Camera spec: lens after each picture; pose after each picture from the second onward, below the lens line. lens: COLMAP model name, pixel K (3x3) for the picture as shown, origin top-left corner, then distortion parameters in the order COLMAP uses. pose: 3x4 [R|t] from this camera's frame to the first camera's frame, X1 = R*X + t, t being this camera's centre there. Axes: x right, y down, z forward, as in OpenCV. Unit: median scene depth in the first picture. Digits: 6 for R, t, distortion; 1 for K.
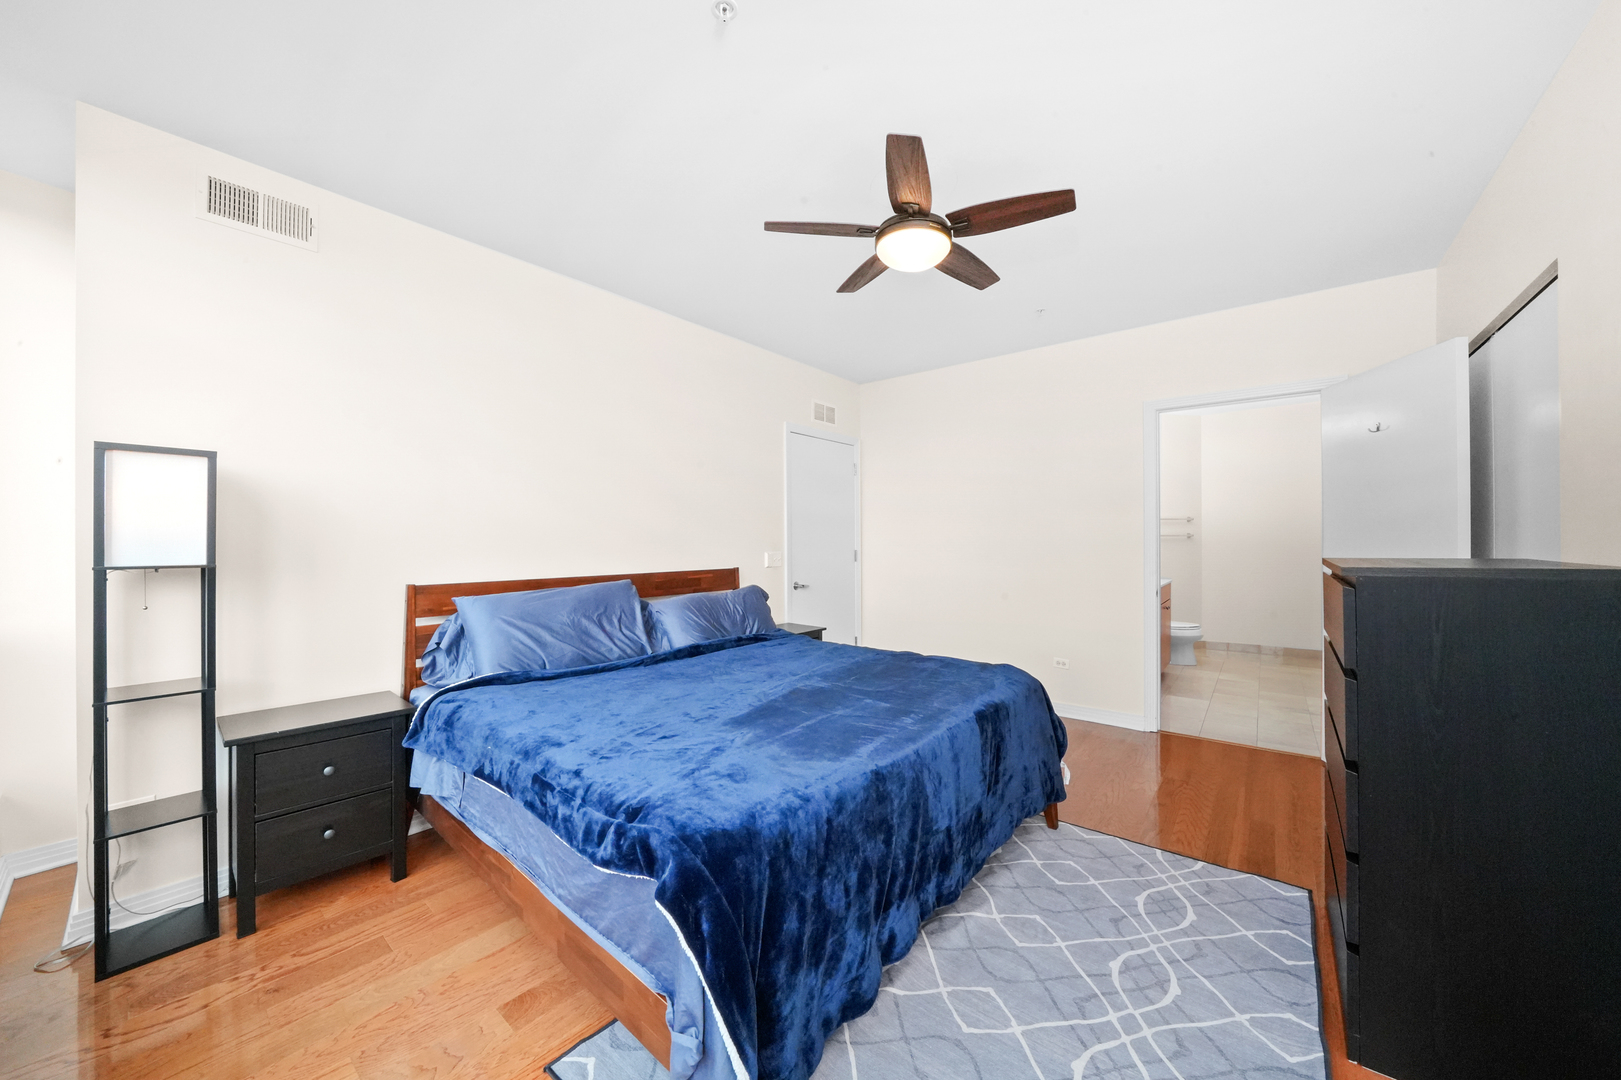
lens RADIAL K [[580.8, 0, 809.3], [0, 580.8, 532.9], [0, 0, 1]] dist [-0.000378, 0.000022]
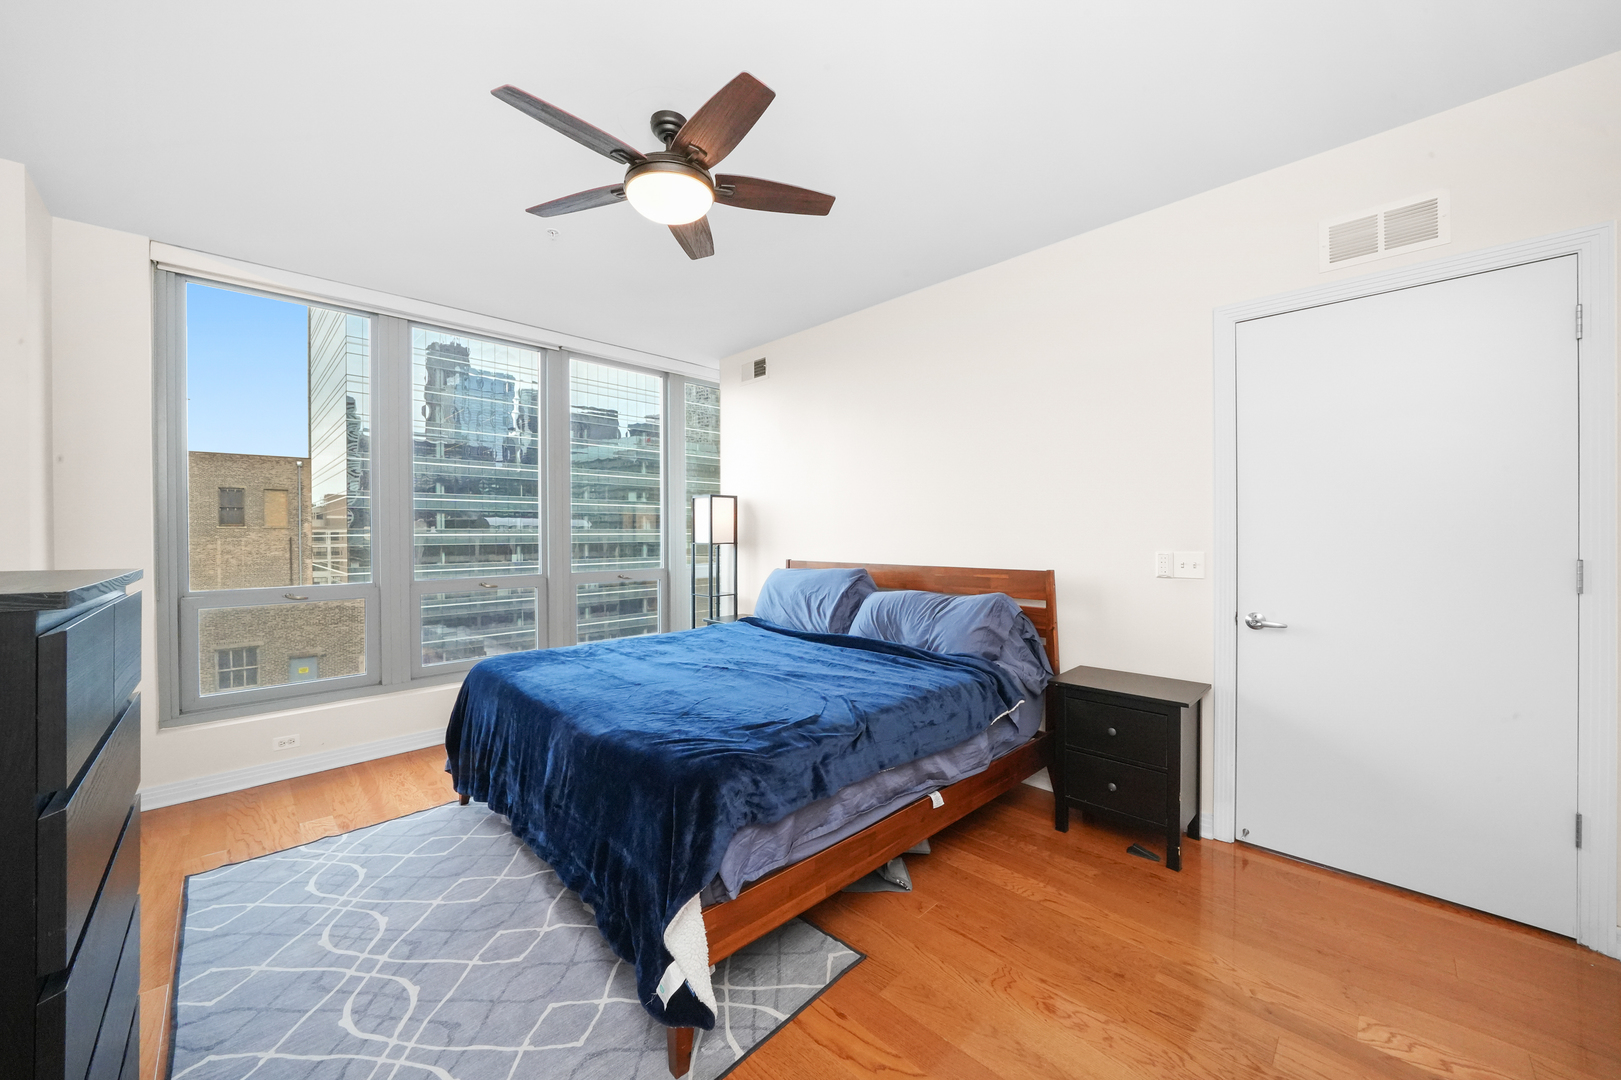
lens RADIAL K [[594.4, 0, 796.6], [0, 594.4, 535.2], [0, 0, 1]] dist [-0.009067, -0.000008]
pose [[-0.122815, 0.006943, -0.992405, 1.310939], [0.010351, 0.999930, 0.005714, 0.018651], [0.992376, -0.009571, -0.122878, 1.643819]]
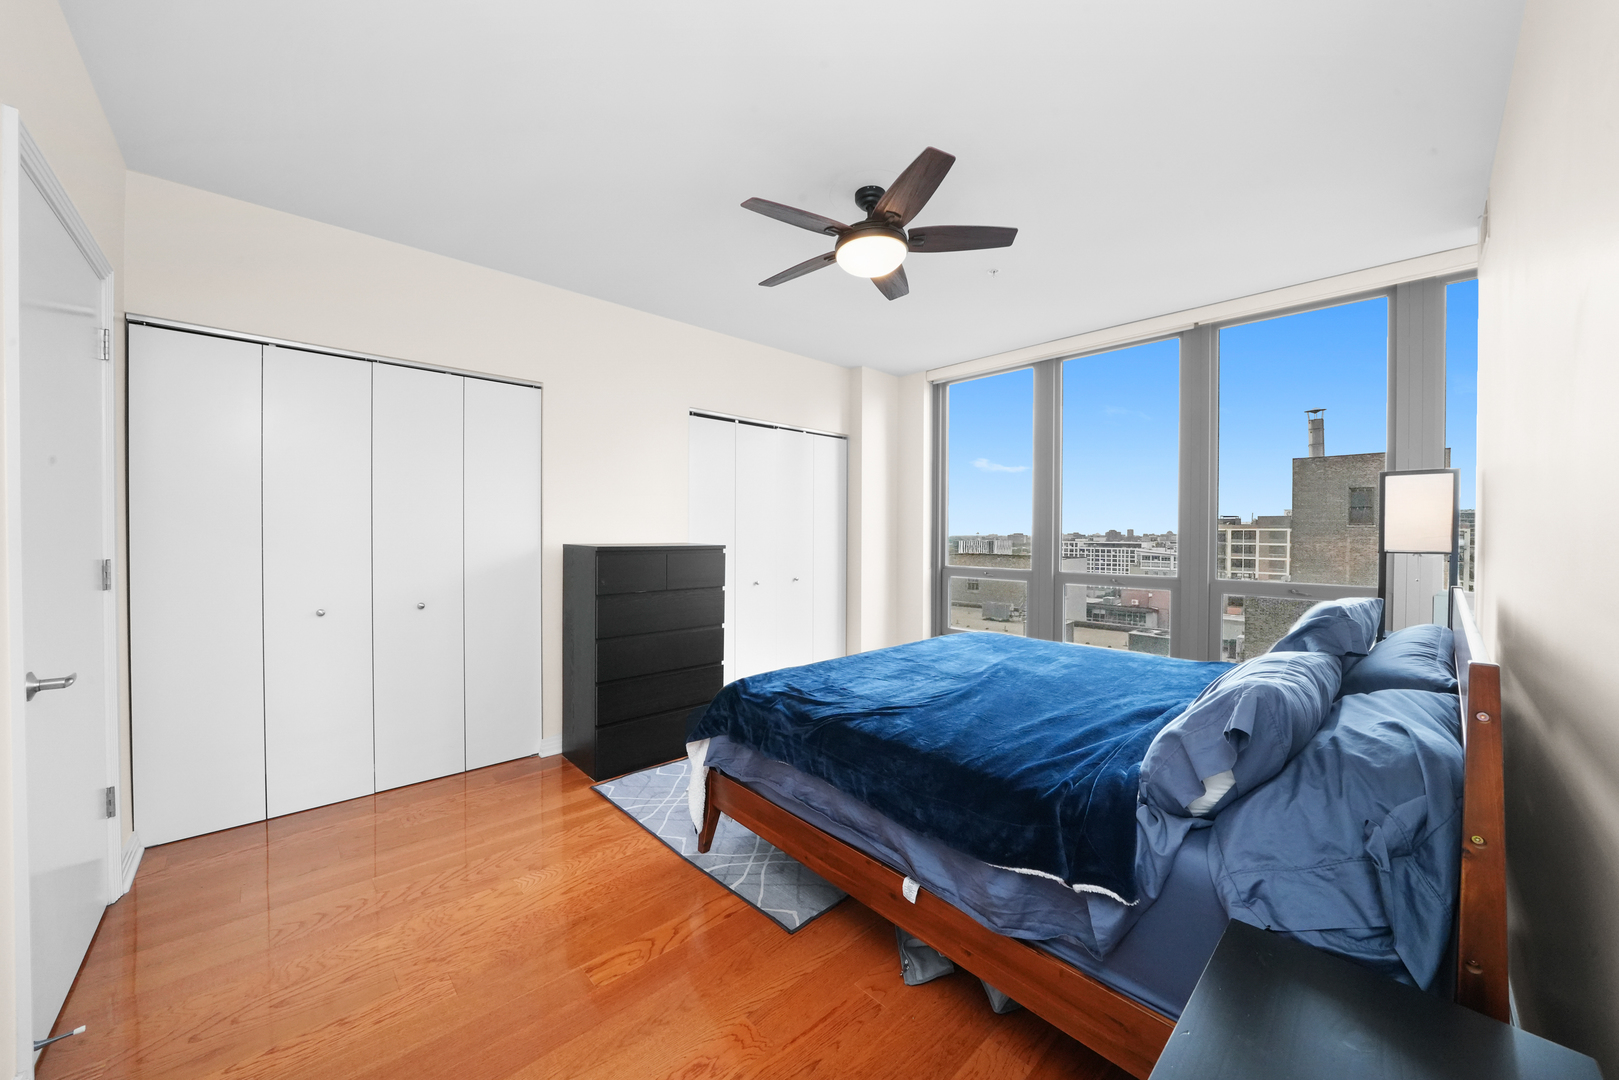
lens RADIAL K [[581.4, 0, 809.5], [0, 581.4, 540.0], [0, 0, 1]] dist [-0.001433, -0.000049]
pose [[-0.991676, -0.001902, 0.128742, 0.192673], [-0.000956, 0.999972, 0.007409, 0.021555], [-0.128752, 0.007224, -0.991651, 2.614103]]
